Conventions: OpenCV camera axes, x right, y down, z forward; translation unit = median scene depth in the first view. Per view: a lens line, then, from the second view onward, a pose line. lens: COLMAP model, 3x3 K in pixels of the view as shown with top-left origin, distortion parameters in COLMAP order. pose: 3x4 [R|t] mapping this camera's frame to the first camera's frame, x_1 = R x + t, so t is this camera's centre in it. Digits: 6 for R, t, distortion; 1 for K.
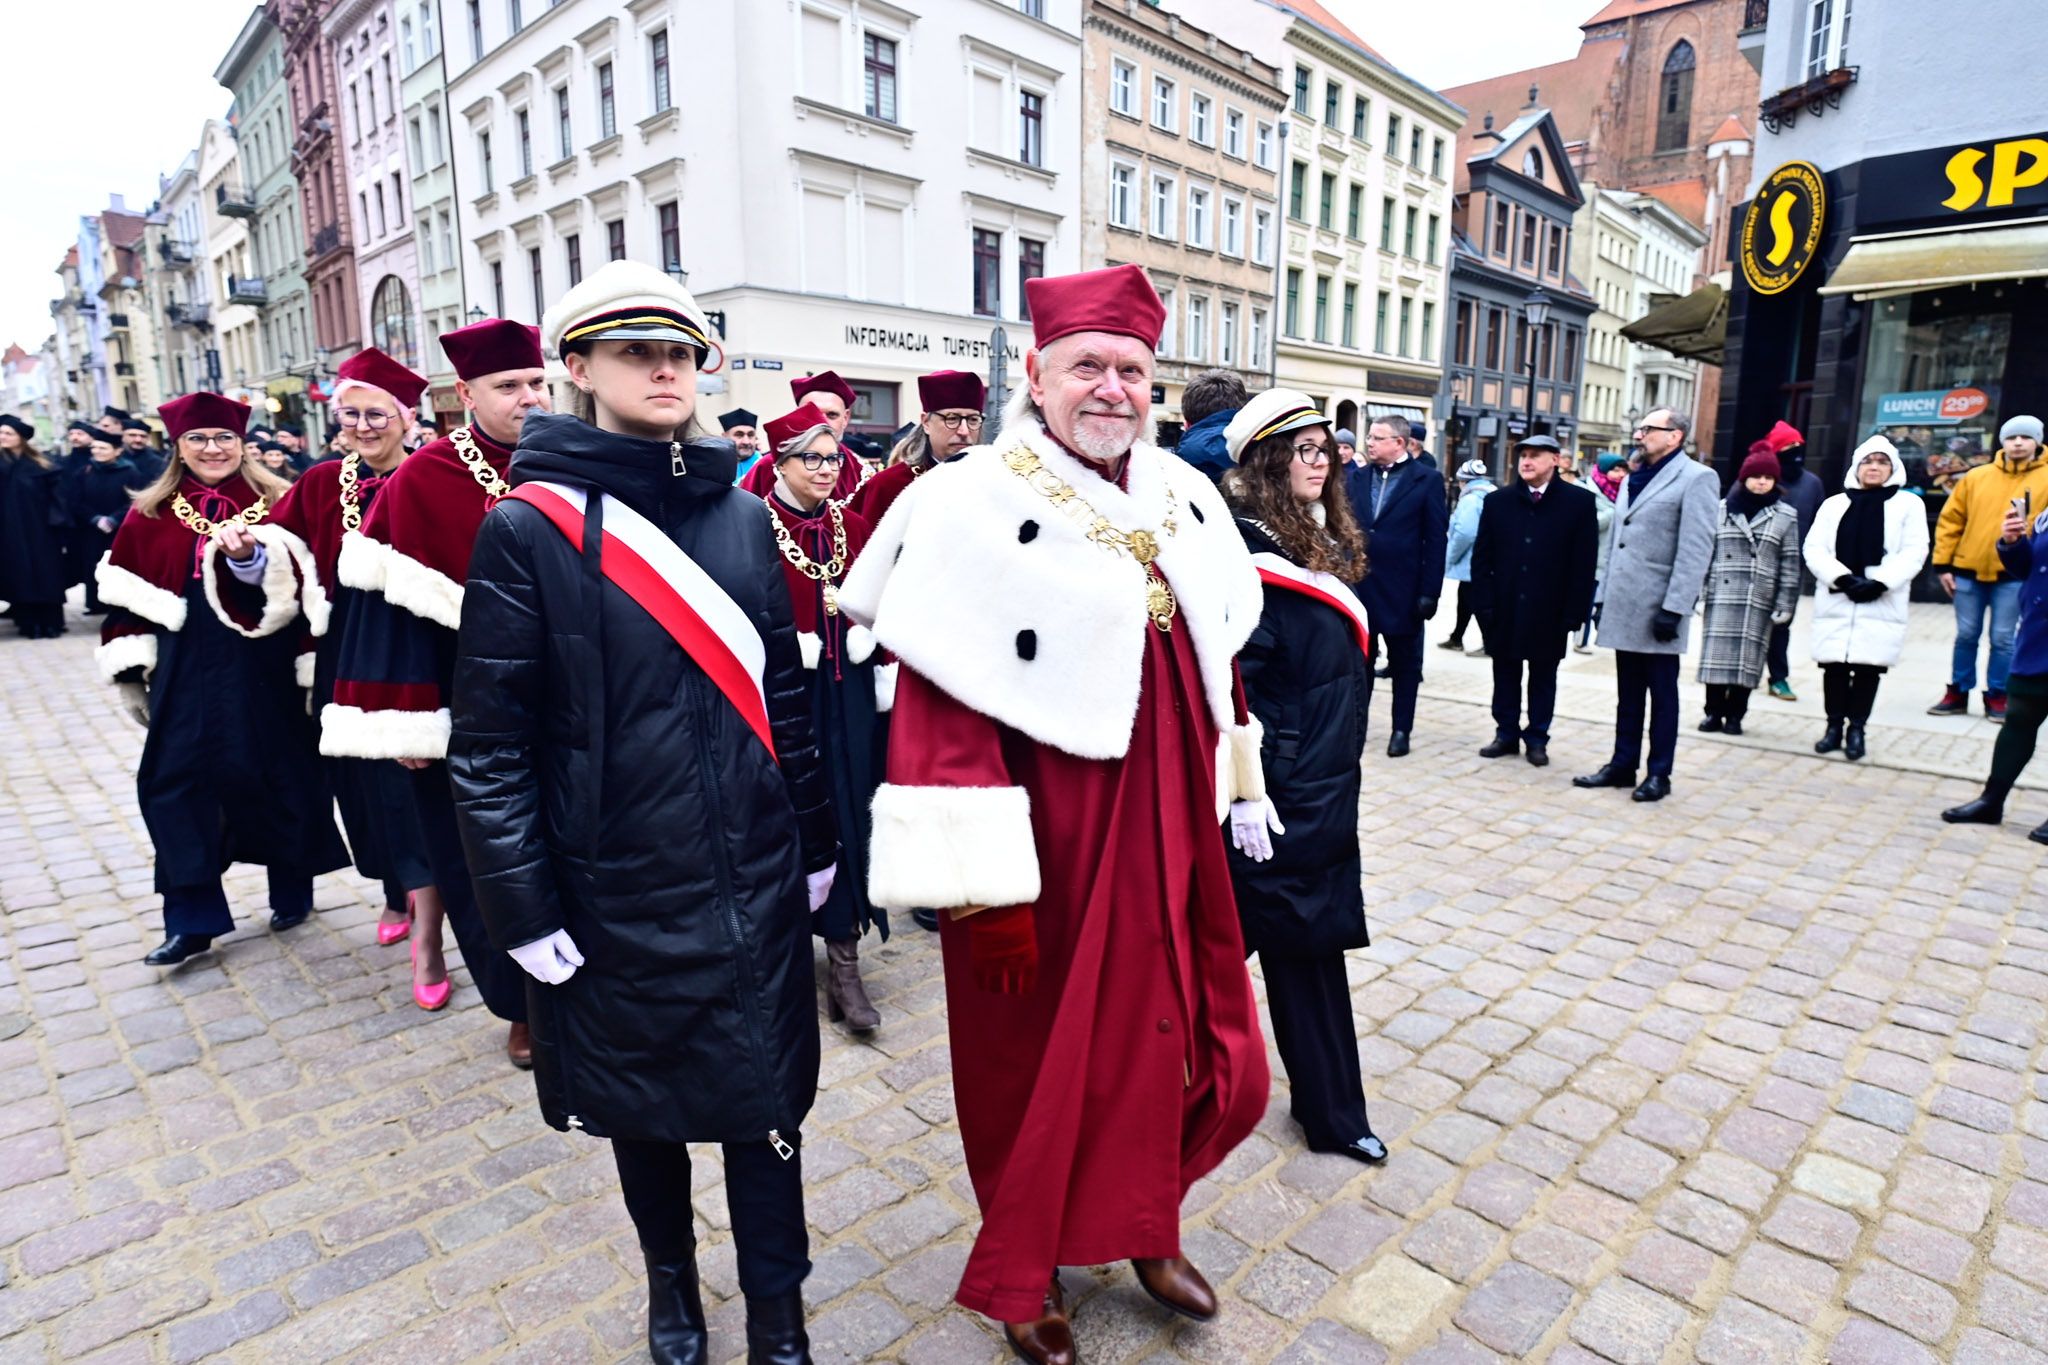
lens RADIAL K [[1153.1, 0, 1016.0], [0, 1153.1, 670.9], [0, 0, 1]] dist [-0.002339, 0.000489]
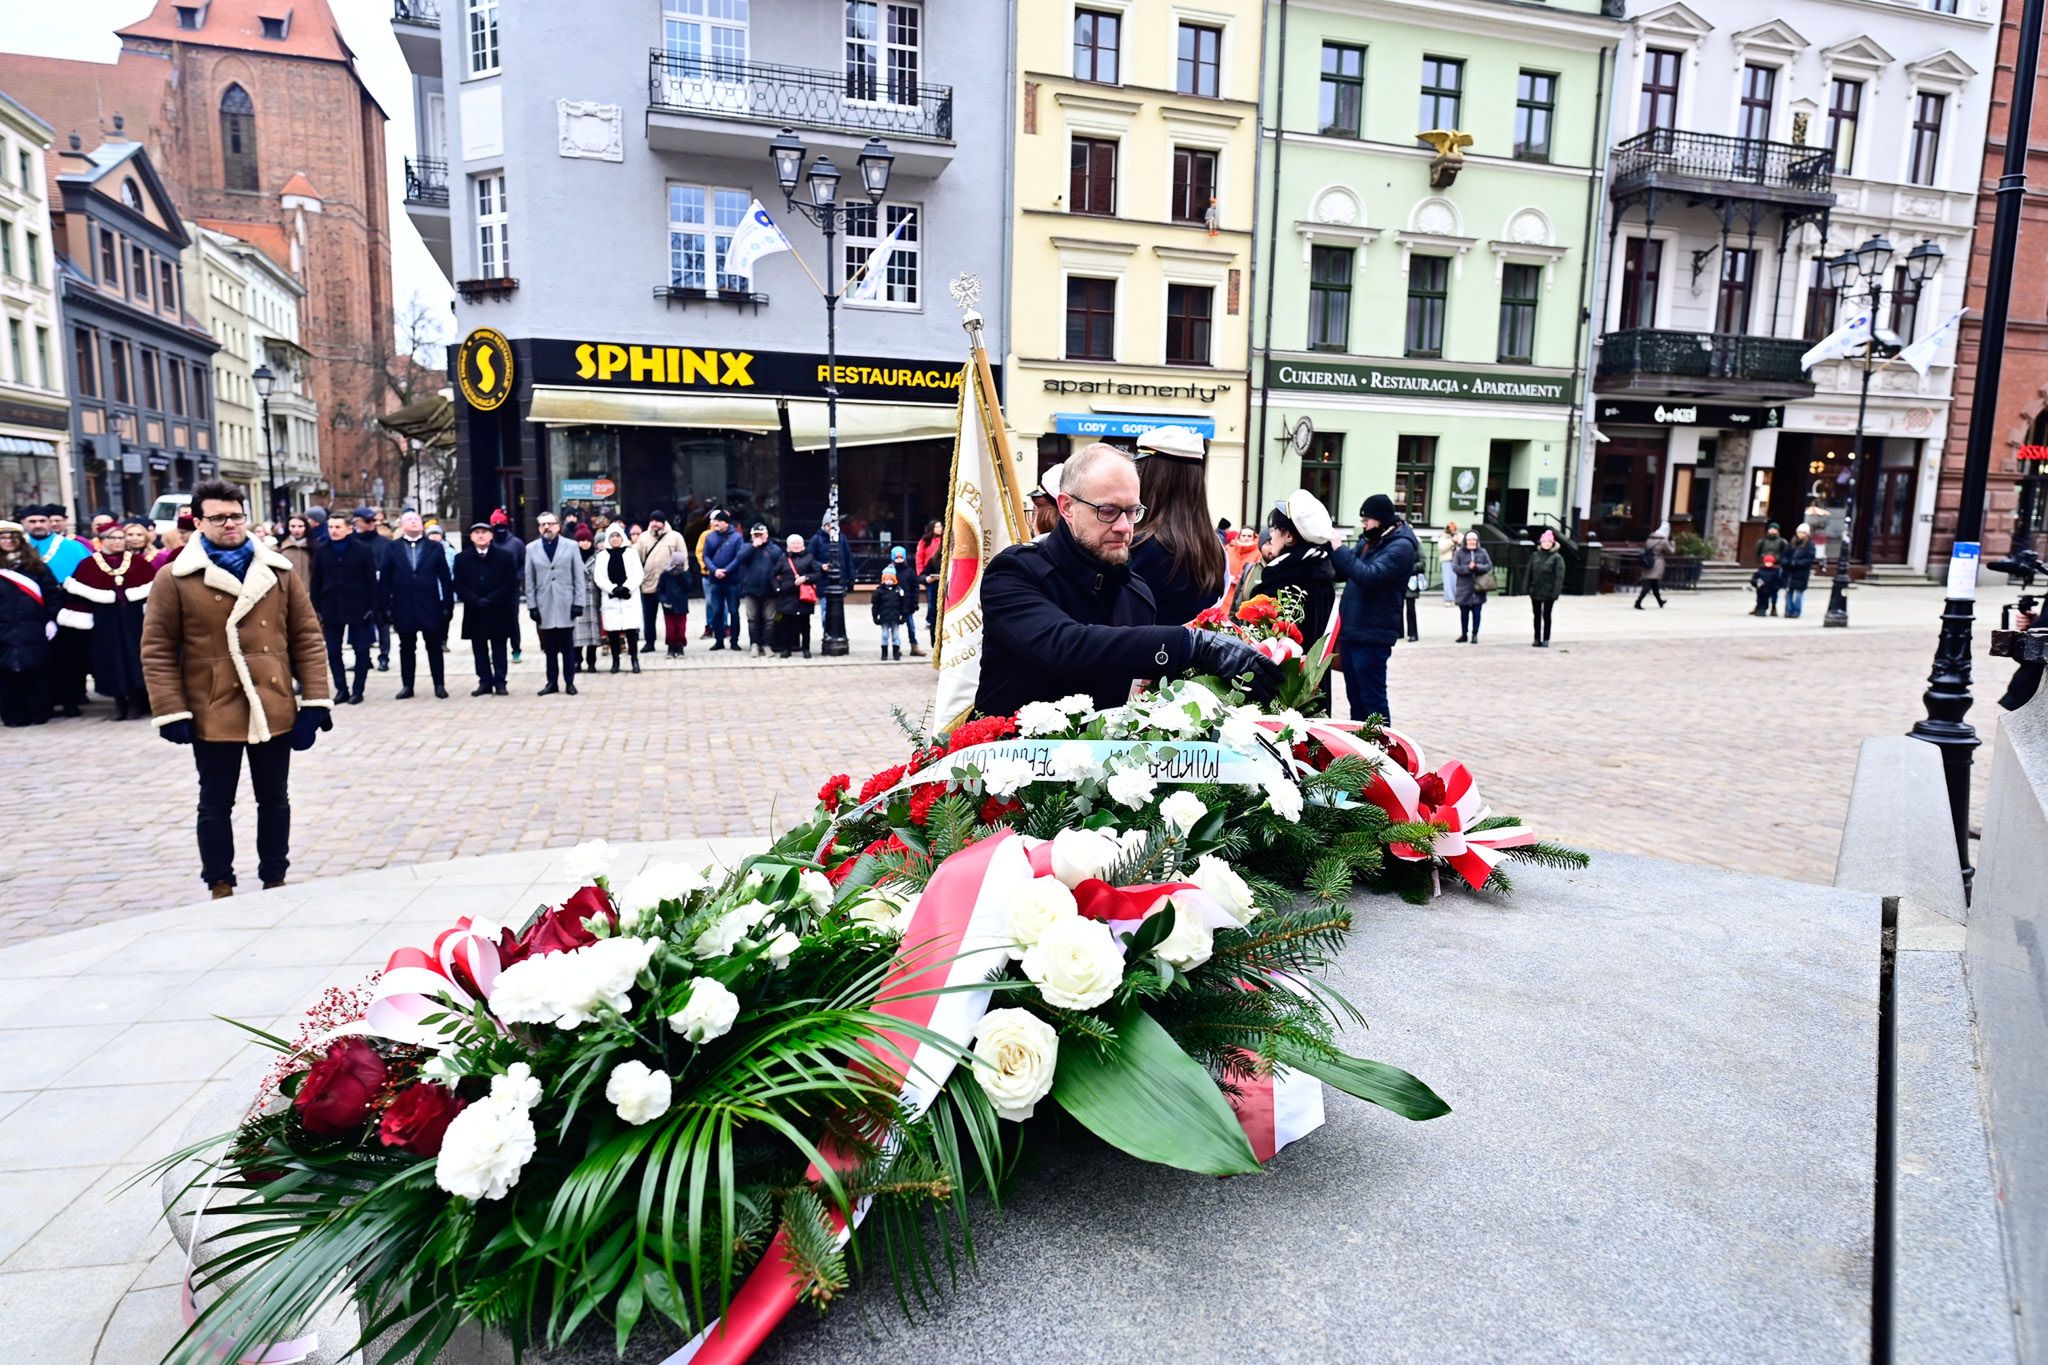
lens RADIAL K [[1153.1, 0, 1033.9], [0, 1153.1, 679.3], [0, 0, 1]] dist [-0.002339, 0.000489]
pose [[0.457599, -0.126089, 0.880173, -0.153141], [0.141853, 0.987568, 0.067725, 0.009630], [-0.877770, 0.093865, 0.469797, -0.123095]]
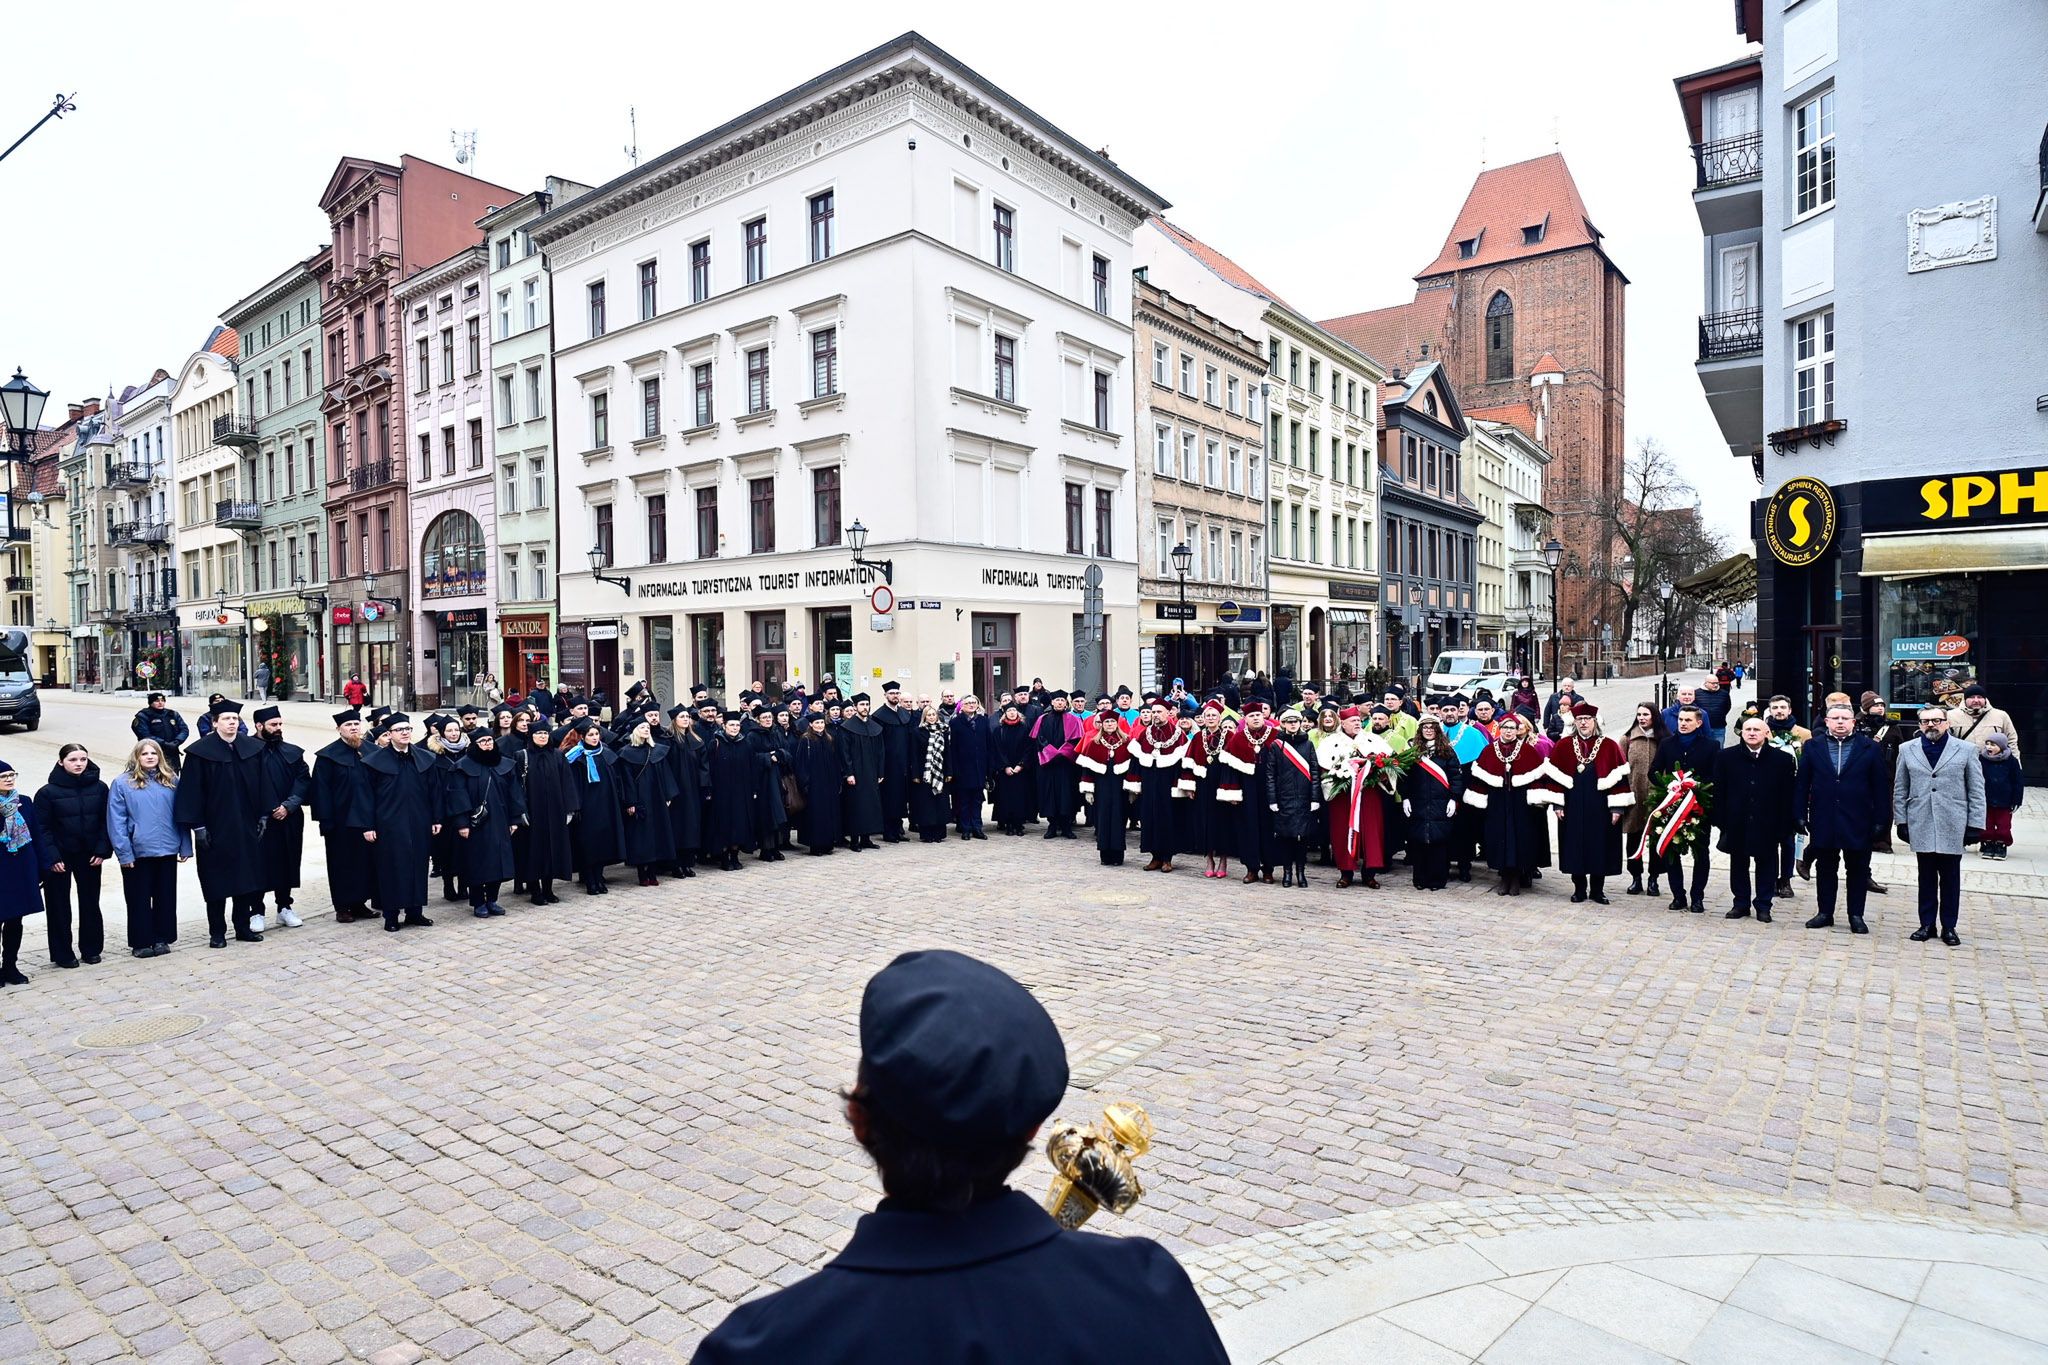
lens RADIAL K [[1153.1, 0, 1022.1], [0, 1153.1, 676.7], [0, 0, 1]] dist [-0.002339, 0.000489]
pose [[0.991150, -0.025689, 0.130238, -0.175985], [0.045100, 0.987904, -0.148361, -0.010990], [-0.124852, 0.152921, 0.980320, -0.088896]]
